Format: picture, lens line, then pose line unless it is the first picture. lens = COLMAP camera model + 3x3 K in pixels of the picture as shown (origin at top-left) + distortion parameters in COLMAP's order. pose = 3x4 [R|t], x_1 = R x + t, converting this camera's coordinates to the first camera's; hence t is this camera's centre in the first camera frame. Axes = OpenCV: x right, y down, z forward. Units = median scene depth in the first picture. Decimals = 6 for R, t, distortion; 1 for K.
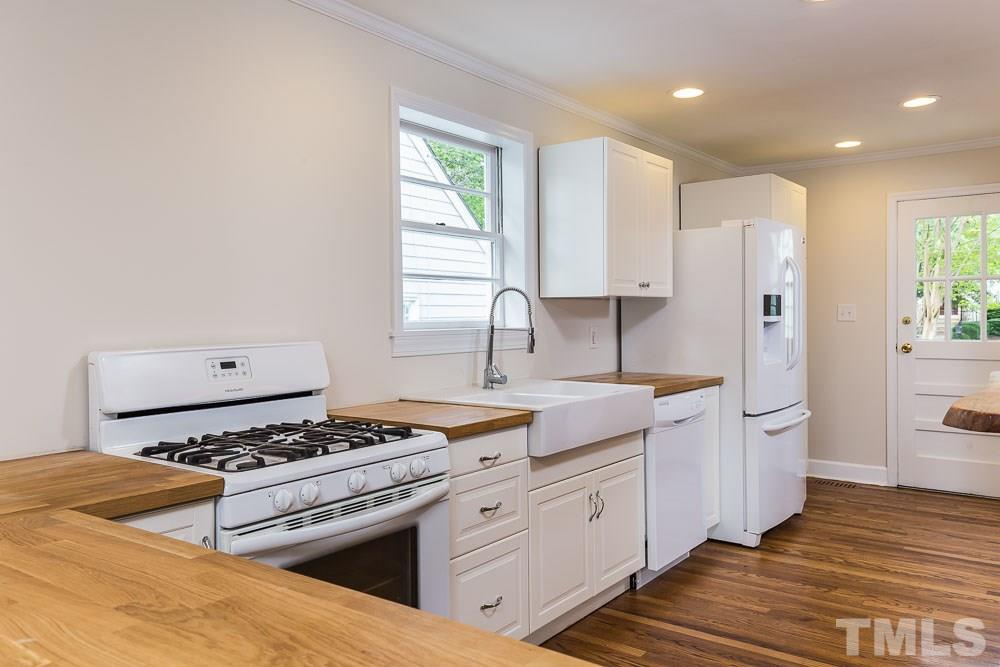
lens RADIAL K [[764.7, 0, 502.1], [0, 764.7, 325.5], [0, 0, 1]] dist [0.016895, 0.001403]
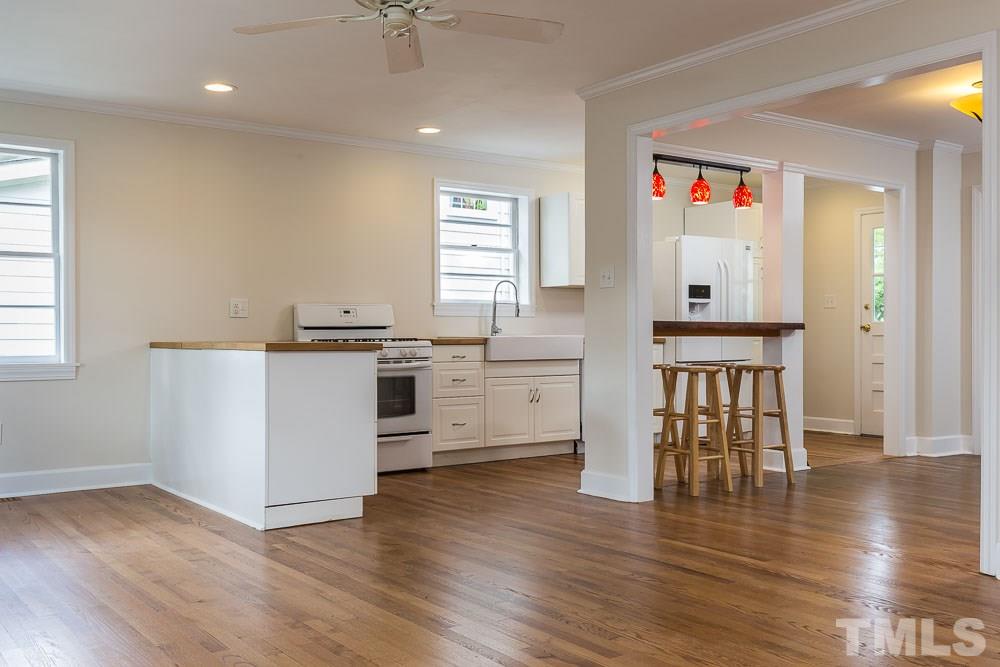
lens RADIAL K [[979.7, 0, 496.7], [0, 979.7, 332.9], [0, 0, 1]] dist [-0.062012, 0.000000]
pose [[0.951120, 0.006762, -0.308747, 0.706877], [-0.010243, 0.999901, -0.009655, 0.097232], [0.308651, 0.012346, 0.951095, -1.205639]]
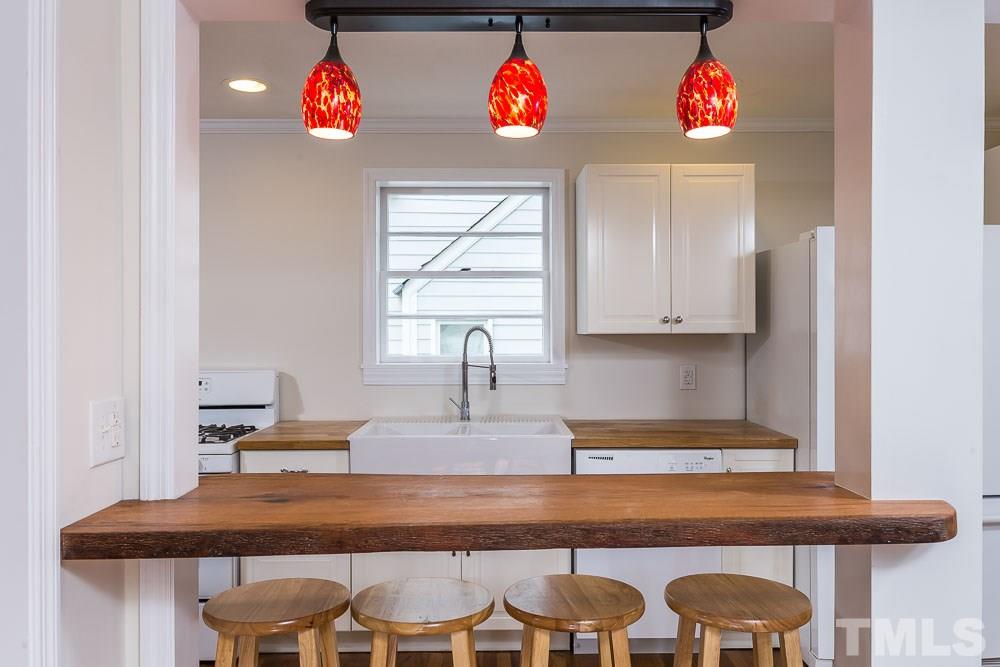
lens RADIAL K [[764.7, 0, 517.0], [0, 764.7, 340.5], [0, 0, 1]] dist [0.016895, 0.001403]
pose [[0.602828, 0.020540, -0.797607, 0.899670], [-0.013306, 0.999788, 0.015690, -0.048581], [0.797760, 0.001155, 0.602974, 0.399927]]
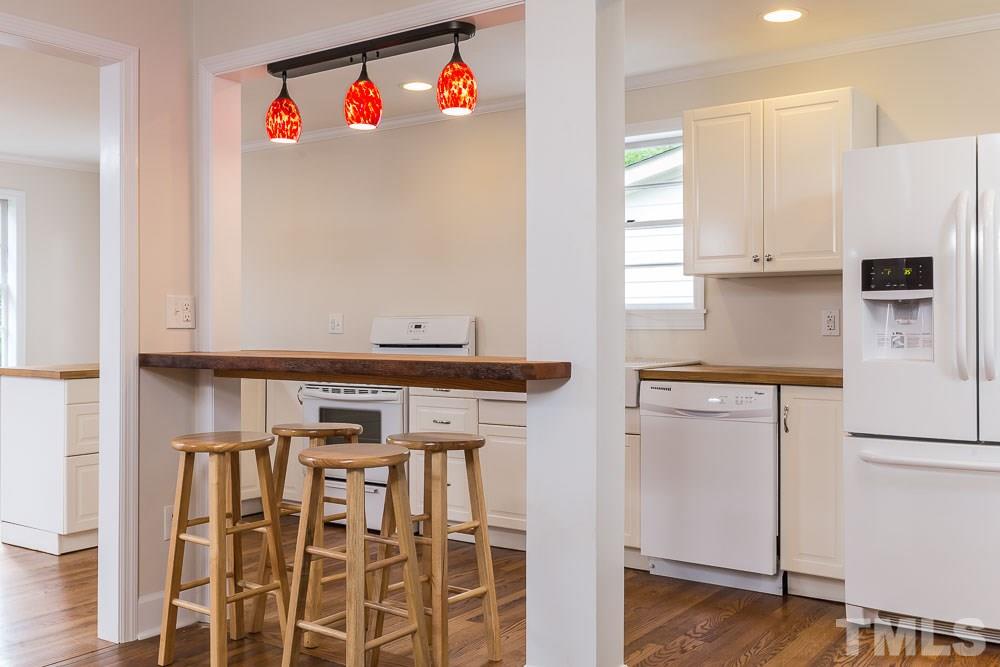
lens RADIAL K [[991.0, 0, 503.8], [0, 991.0, 328.2], [0, 0, 1]] dist [0.046868, 0.000000]
pose [[0.008291, 0.014042, -0.999867, 1.503158], [-0.008198, 0.999869, 0.013974, 0.012796], [0.999932, 0.008081, 0.008405, 0.824973]]
